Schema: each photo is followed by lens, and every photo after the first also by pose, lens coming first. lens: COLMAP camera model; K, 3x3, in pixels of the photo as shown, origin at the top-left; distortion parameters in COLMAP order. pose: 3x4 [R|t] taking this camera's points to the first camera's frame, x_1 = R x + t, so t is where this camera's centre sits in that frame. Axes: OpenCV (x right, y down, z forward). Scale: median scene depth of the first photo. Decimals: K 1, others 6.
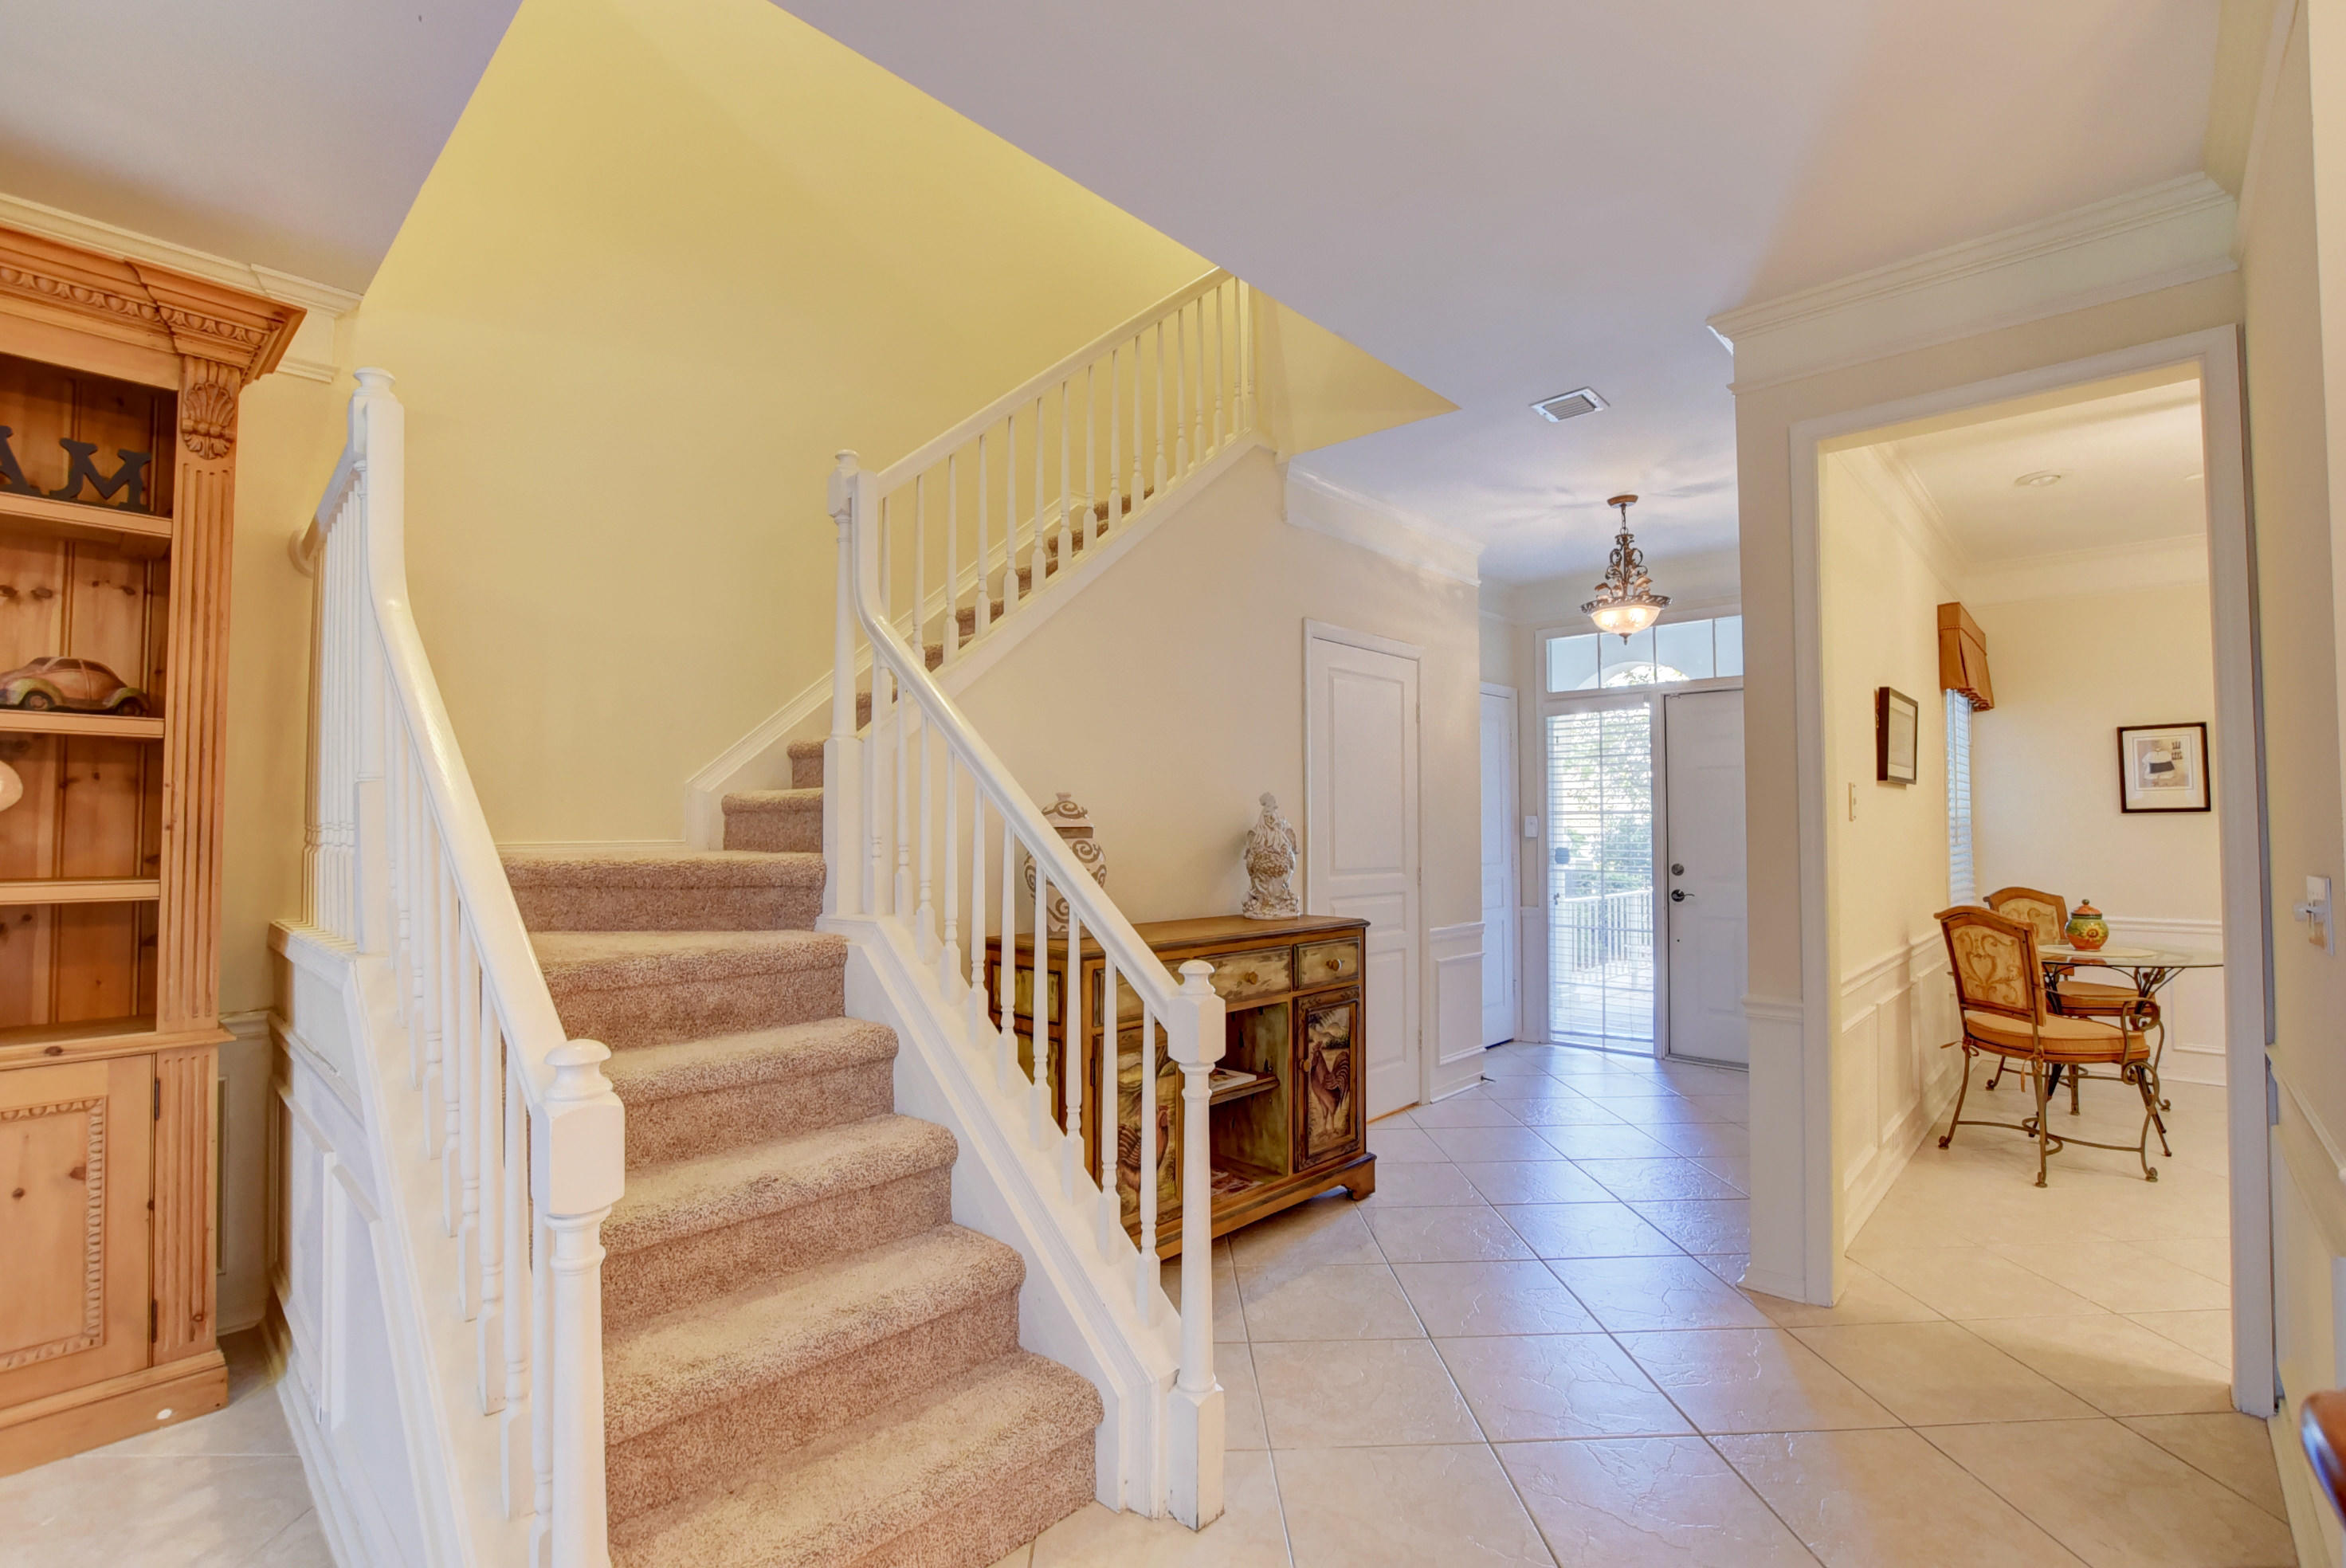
lens RADIAL K [[1044.8, 0, 1180.4], [0, 1044.8, 795.8], [0, 0, 1]] dist [-0.038724, 0.007872]
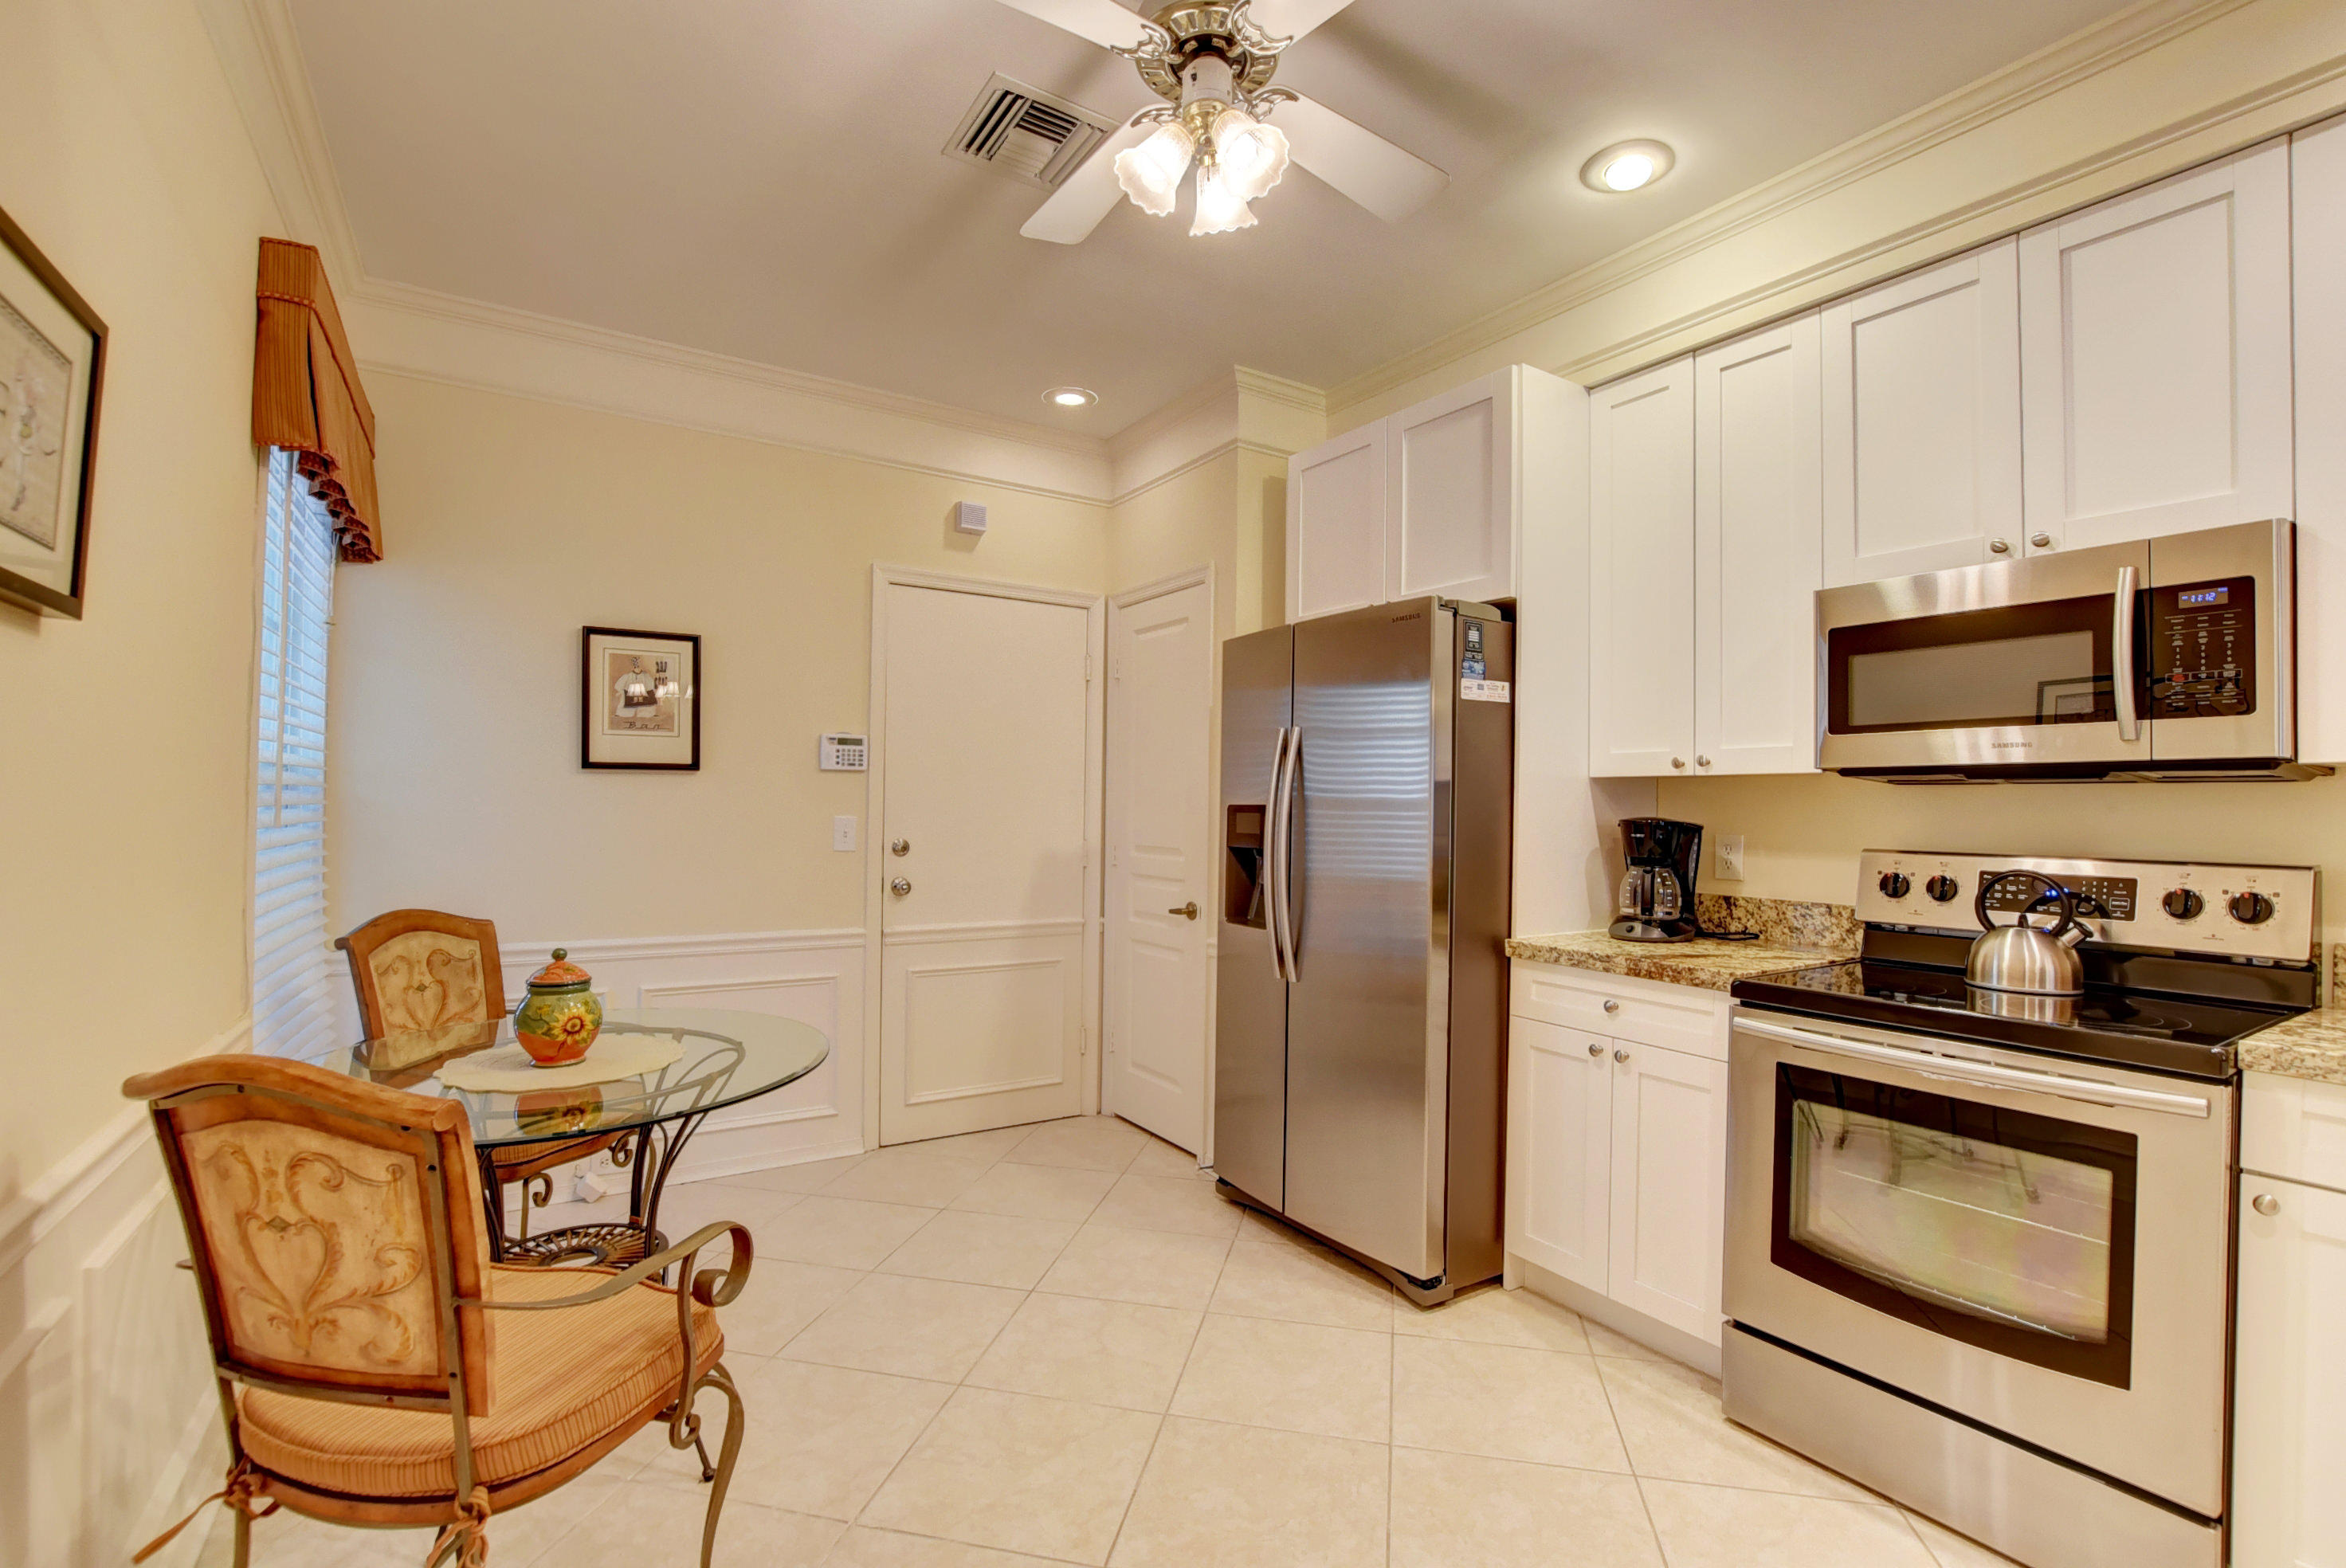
lens RADIAL K [[1044.8, 0, 1180.4], [0, 1044.8, 795.8], [0, 0, 1]] dist [-0.038724, 0.007872]
pose [[0.234541, 0.015728, 0.971979, 0.457285], [-0.046624, 0.998900, -0.004913, 0.021520], [-0.970988, -0.044165, 0.235016, 0.563776]]
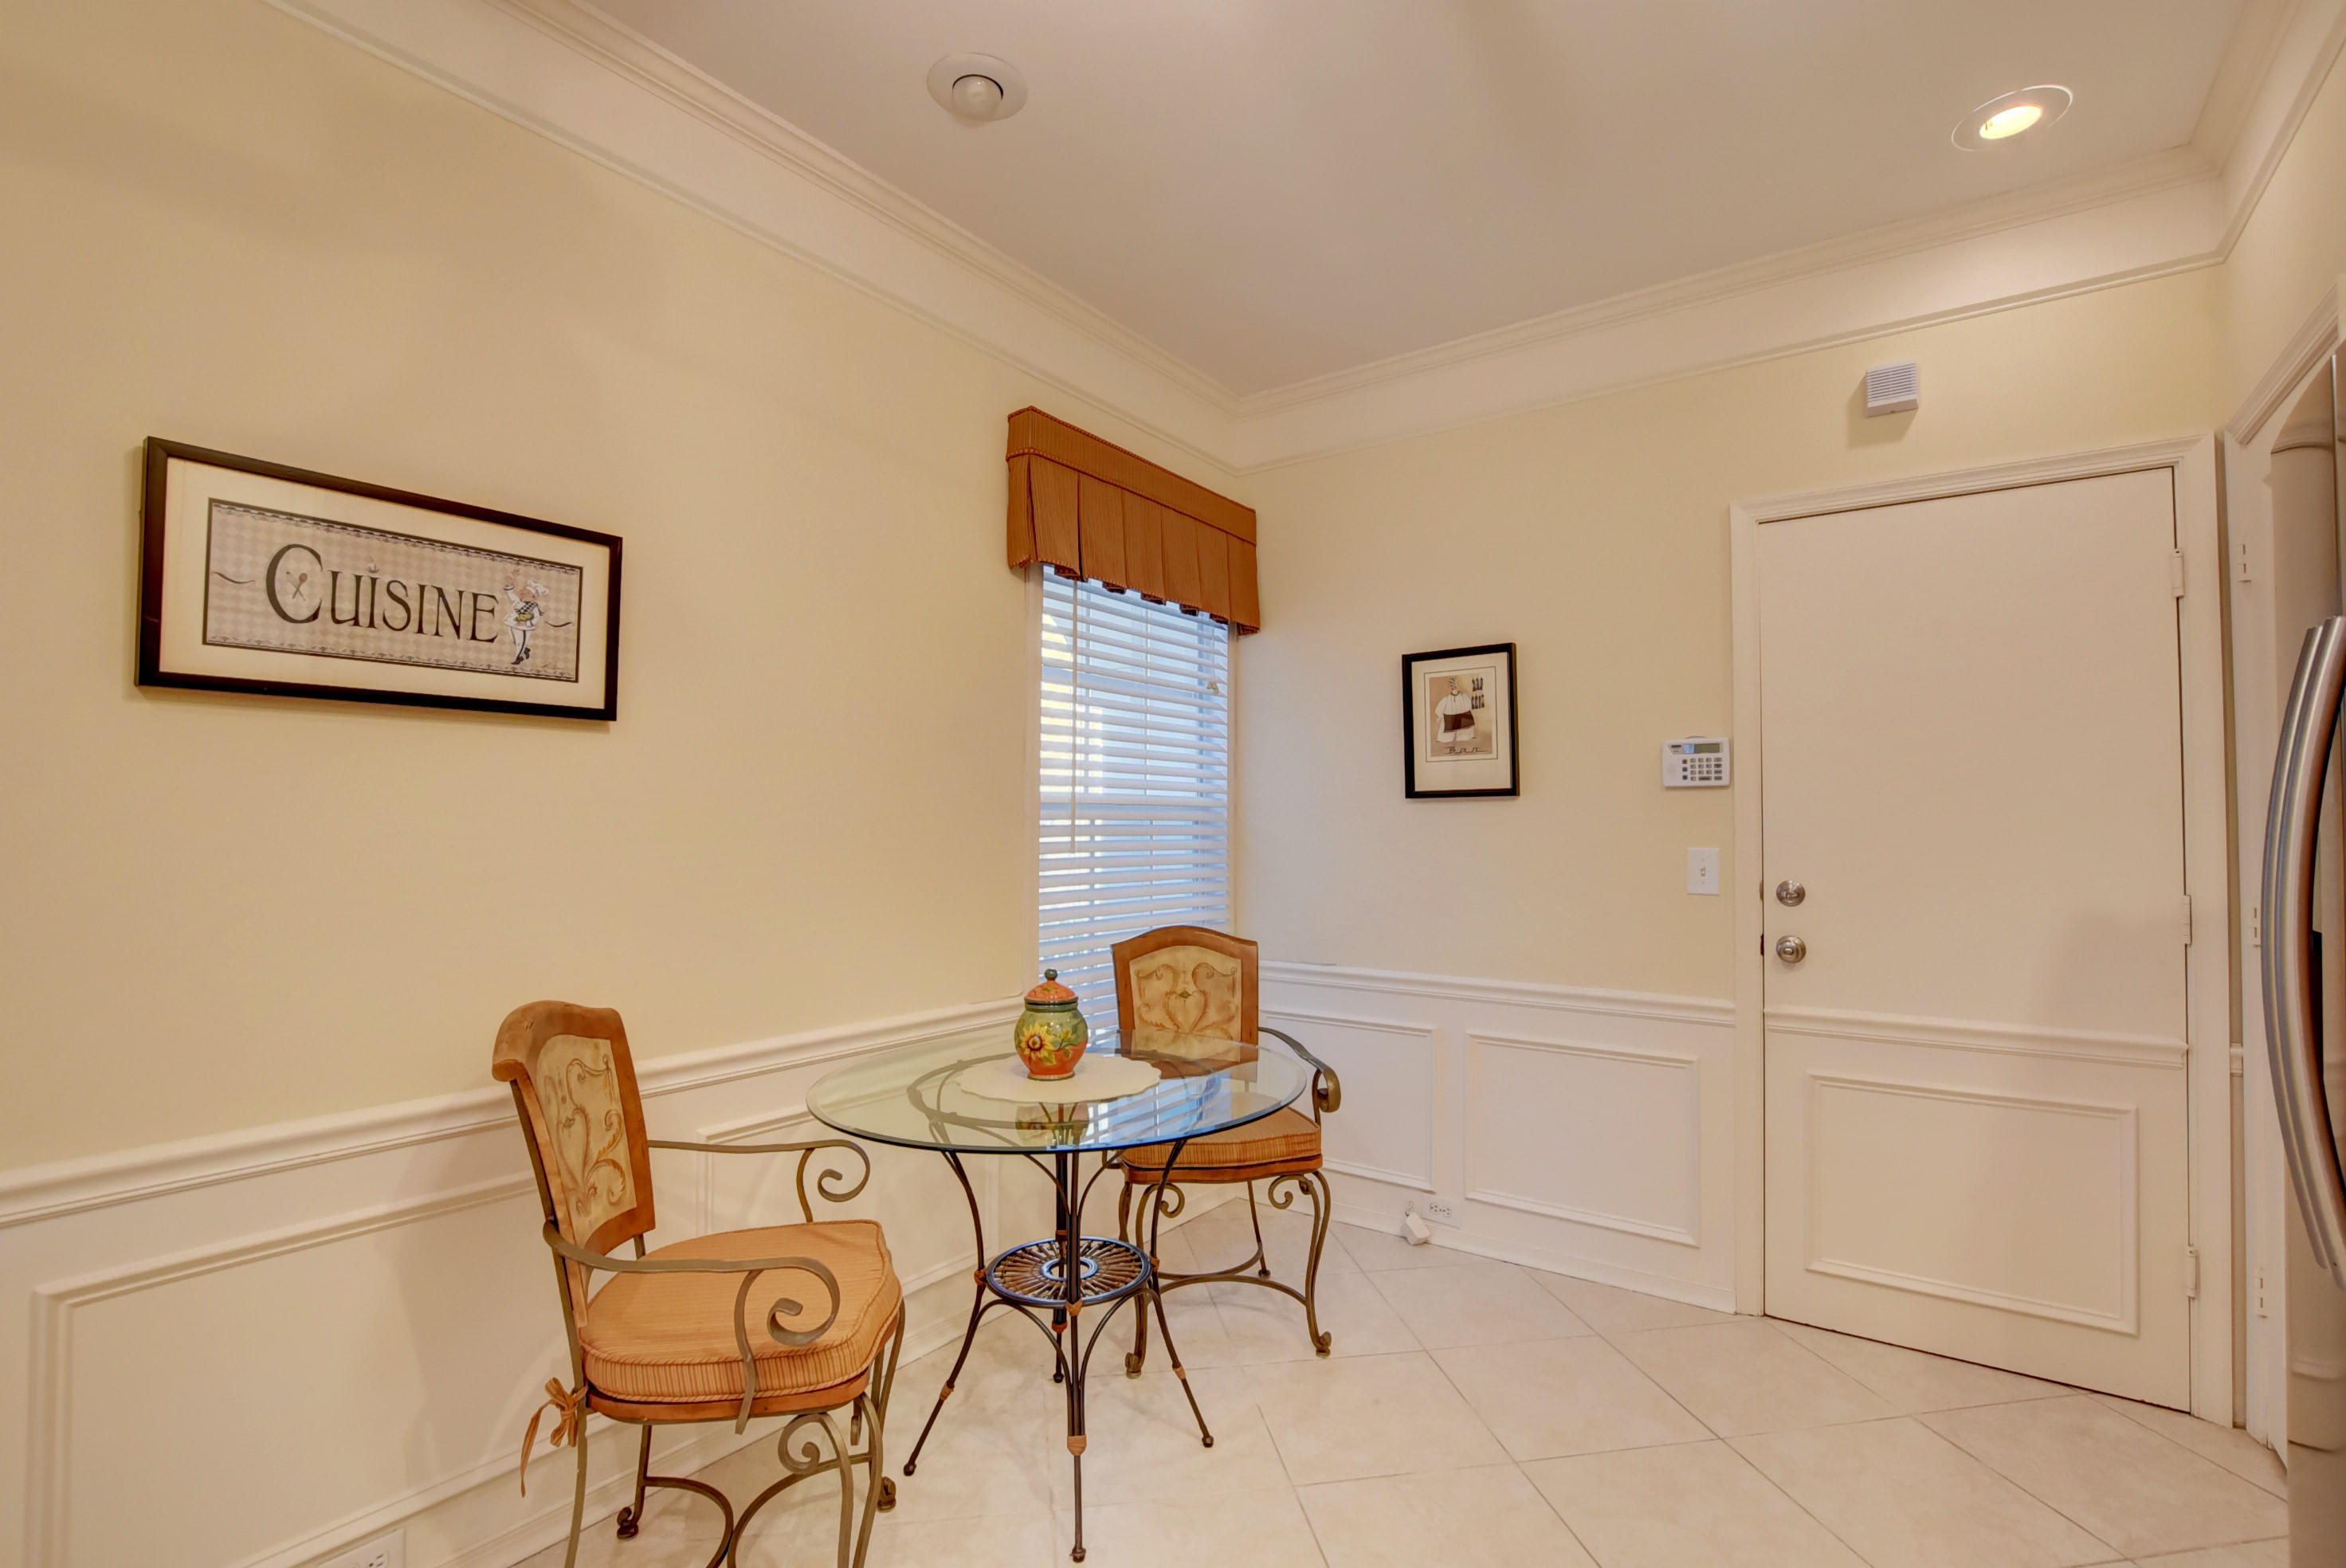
lens RADIAL K [[1044.8, 0, 1180.4], [0, 1044.8, 795.8], [0, 0, 1]] dist [-0.038724, 0.007872]
pose [[0.991455, 0.008844, 0.130148, 0.790503], [-0.009173, 0.999956, 0.001928, 0.017051], [-0.130125, -0.003106, 0.991493, 0.453024]]
